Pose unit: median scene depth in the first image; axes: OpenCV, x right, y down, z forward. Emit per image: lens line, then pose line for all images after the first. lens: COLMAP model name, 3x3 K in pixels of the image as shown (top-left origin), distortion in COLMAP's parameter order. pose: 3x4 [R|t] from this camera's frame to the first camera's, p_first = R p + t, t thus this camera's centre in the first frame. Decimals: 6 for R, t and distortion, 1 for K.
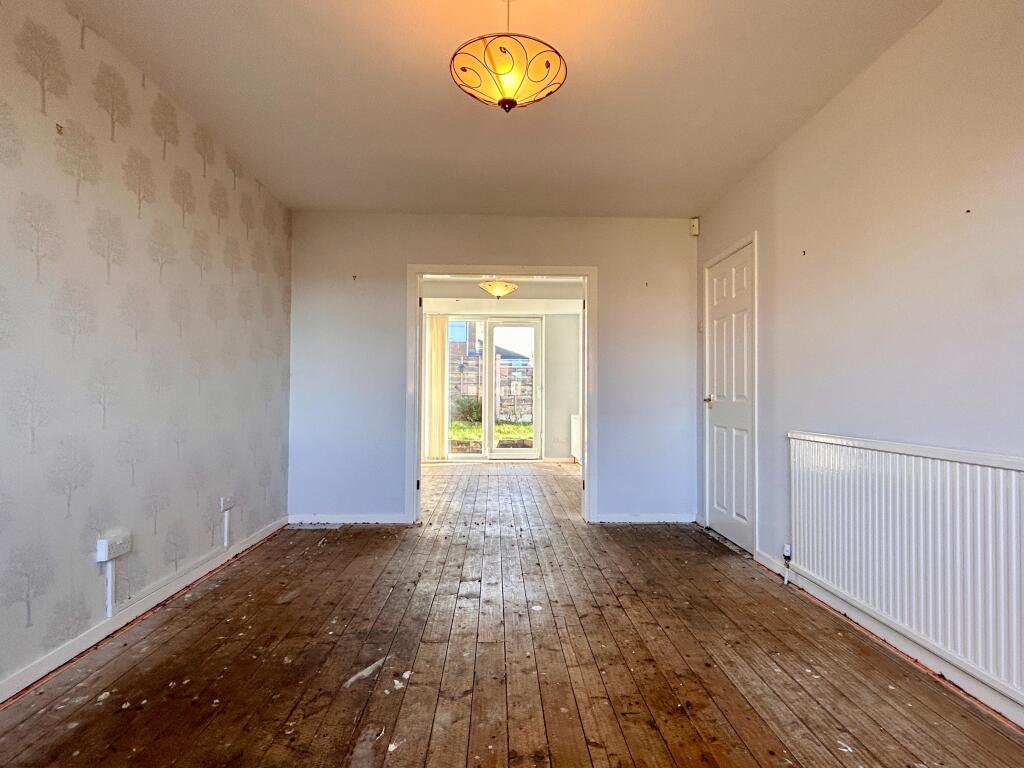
lens RADIAL K [[534.9, 0, 511.1], [0, 534.9, 385.9], [0, 0, 1]] dist [-0.000575, -0.000193]
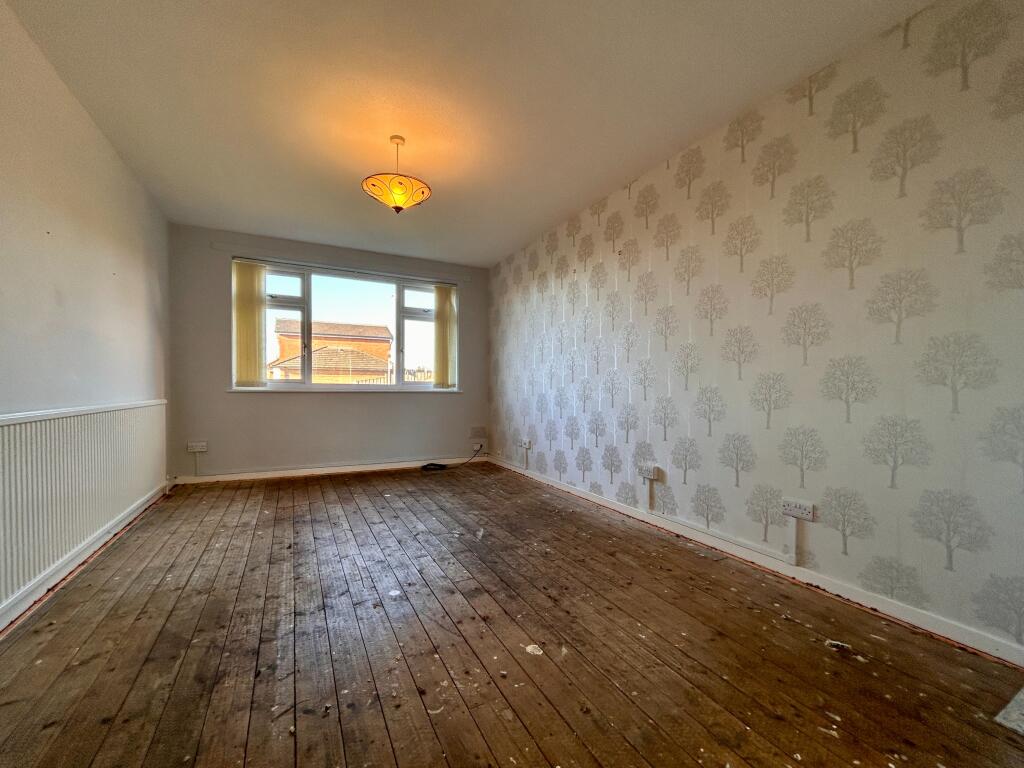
lens RADIAL K [[416.5, 0, 506.6], [0, 416.5, 394.4], [0, 0, 1]] dist [-0.000290, -0.000055]
pose [[-0.903011, -0.004369, -0.429594, 0.197866], [-0.004738, 0.999989, -0.000210, 0.058398], [0.429591, 0.001846, -0.903022, 1.838878]]
